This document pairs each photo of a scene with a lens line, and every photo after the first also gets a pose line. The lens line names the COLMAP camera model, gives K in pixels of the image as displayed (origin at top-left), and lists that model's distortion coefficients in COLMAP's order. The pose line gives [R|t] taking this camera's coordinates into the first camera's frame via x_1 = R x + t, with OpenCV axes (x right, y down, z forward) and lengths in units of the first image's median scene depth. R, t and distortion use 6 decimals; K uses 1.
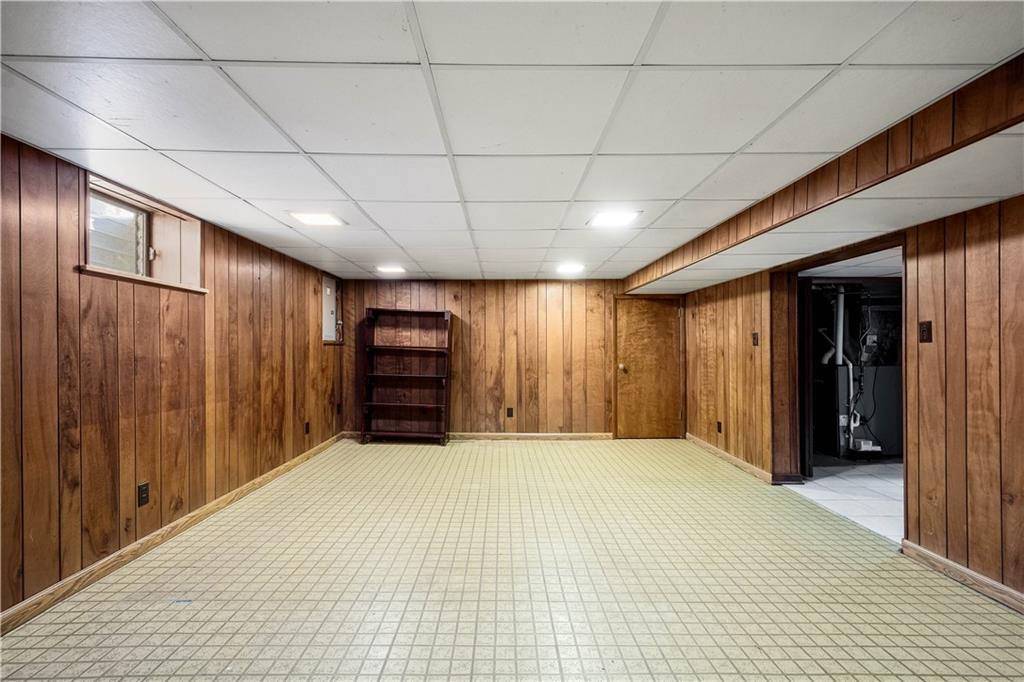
lens RADIAL K [[454.8, 0, 507.9], [0, 454.8, 350.9], [0, 0, 1]] dist [-0.000827, 0.027862]
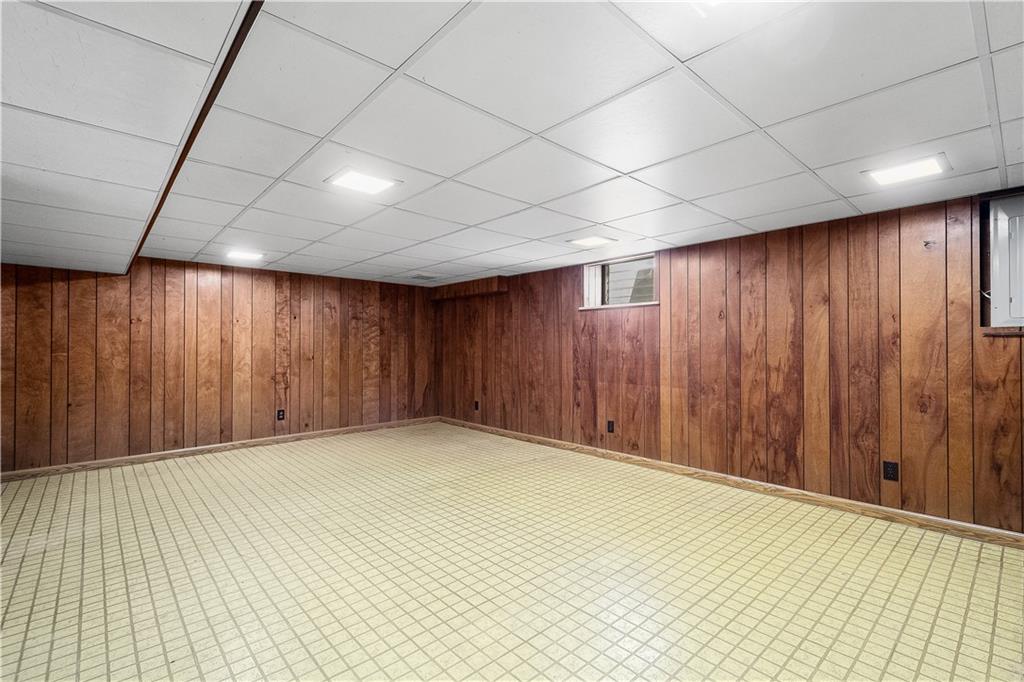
lens RADIAL K [[428.6, 0, 513.1], [0, 428.6, 343.9], [0, 0, 1]] dist [0.000223, 0.000085]
pose [[-0.721643, -0.008580, -0.692212, 0.581817], [-0.006687, 0.999963, -0.005424, 0.001294], [0.692233, 0.000715, -0.721674, 1.769446]]
